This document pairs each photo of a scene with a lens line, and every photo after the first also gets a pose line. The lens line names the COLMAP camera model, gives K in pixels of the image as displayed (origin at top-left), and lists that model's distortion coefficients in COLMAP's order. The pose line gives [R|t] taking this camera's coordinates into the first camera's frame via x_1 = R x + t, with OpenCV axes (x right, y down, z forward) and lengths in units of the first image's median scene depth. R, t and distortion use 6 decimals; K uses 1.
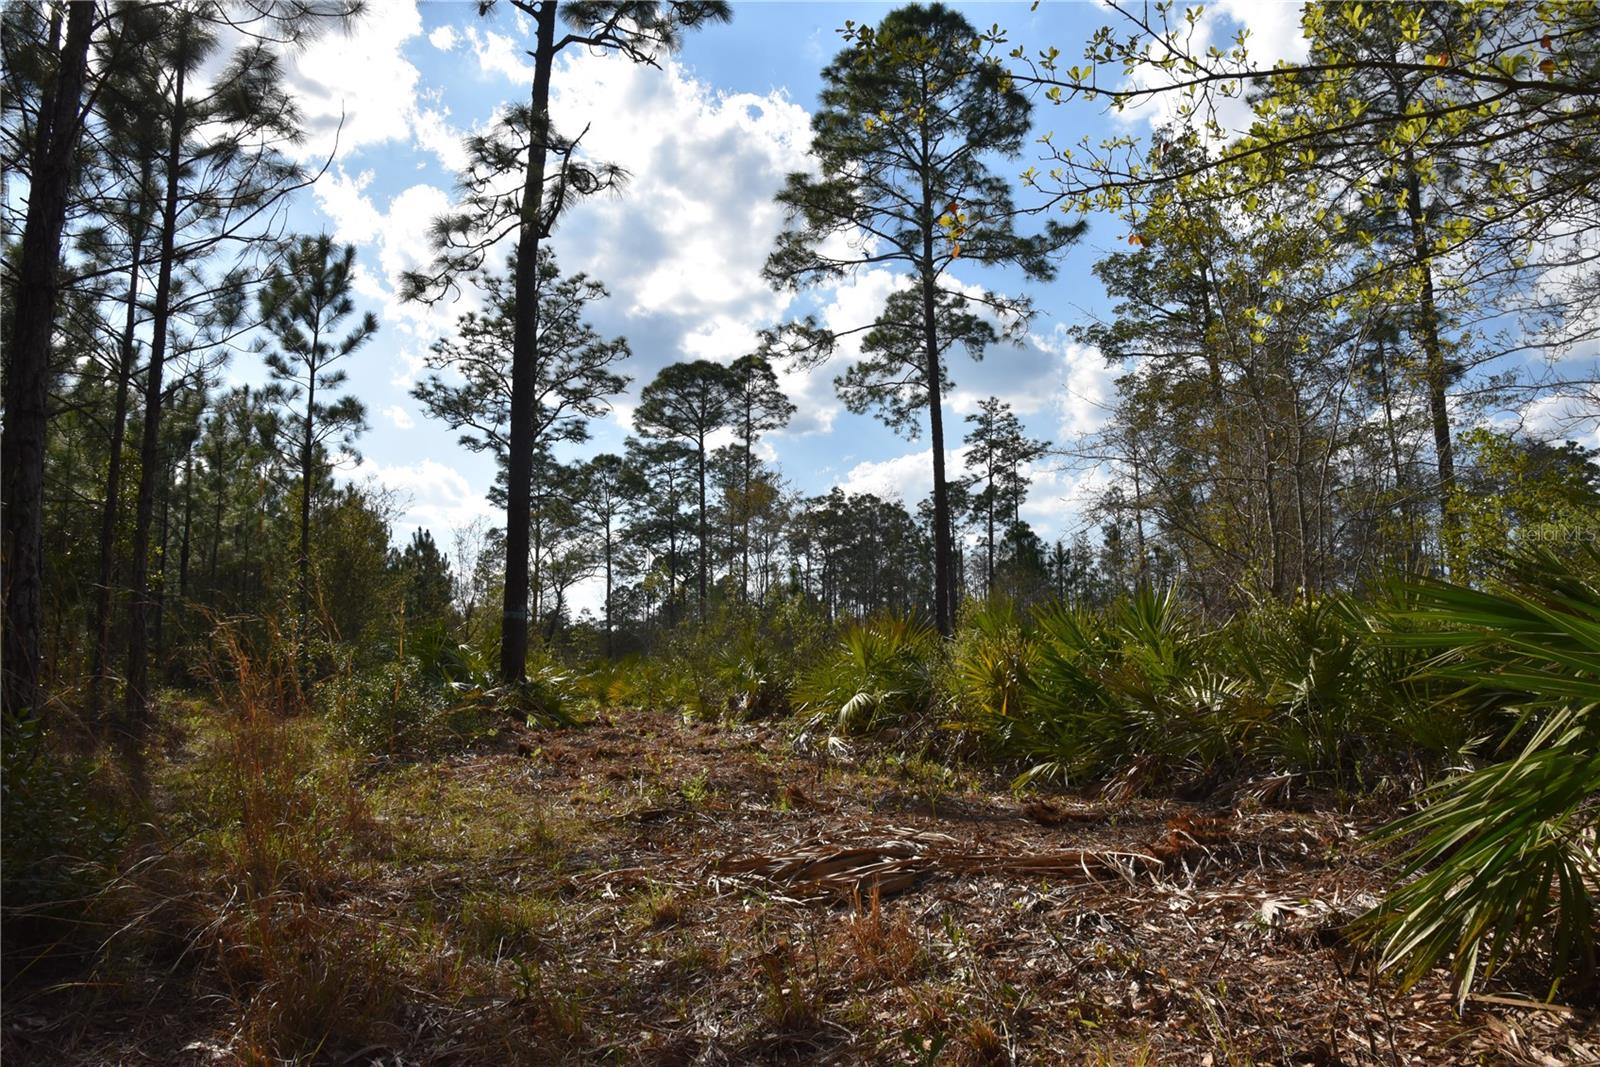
lens RADIAL K [[1072.4, 0, 800.0], [0, 1072.4, 533.5], [0, 0, 1]] dist [-0.131391, 0.074438]
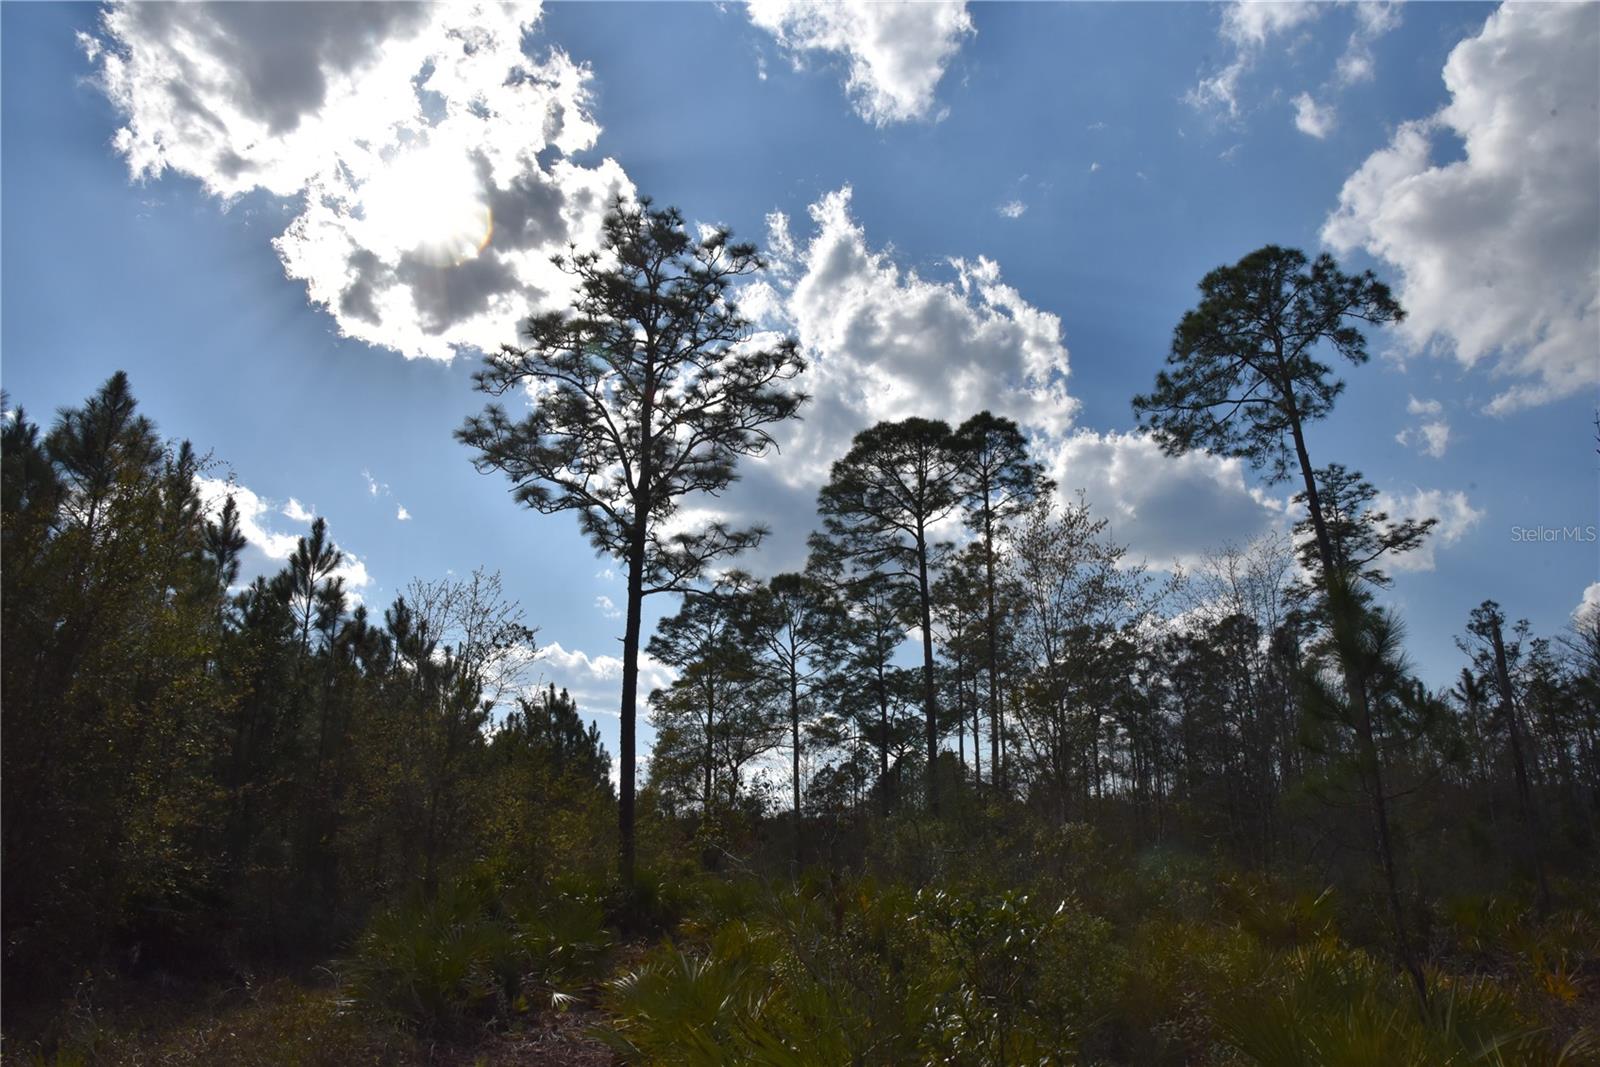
lens RADIAL K [[1072.4, 0, 800.0], [0, 1072.4, 533.5], [0, 0, 1]] dist [-0.131391, 0.074438]
pose [[0.980985, -0.054952, -0.186140, -0.039428], [0.022466, 0.984783, -0.172329, 0.027551], [0.192777, 0.164870, 0.967293, 0.317244]]
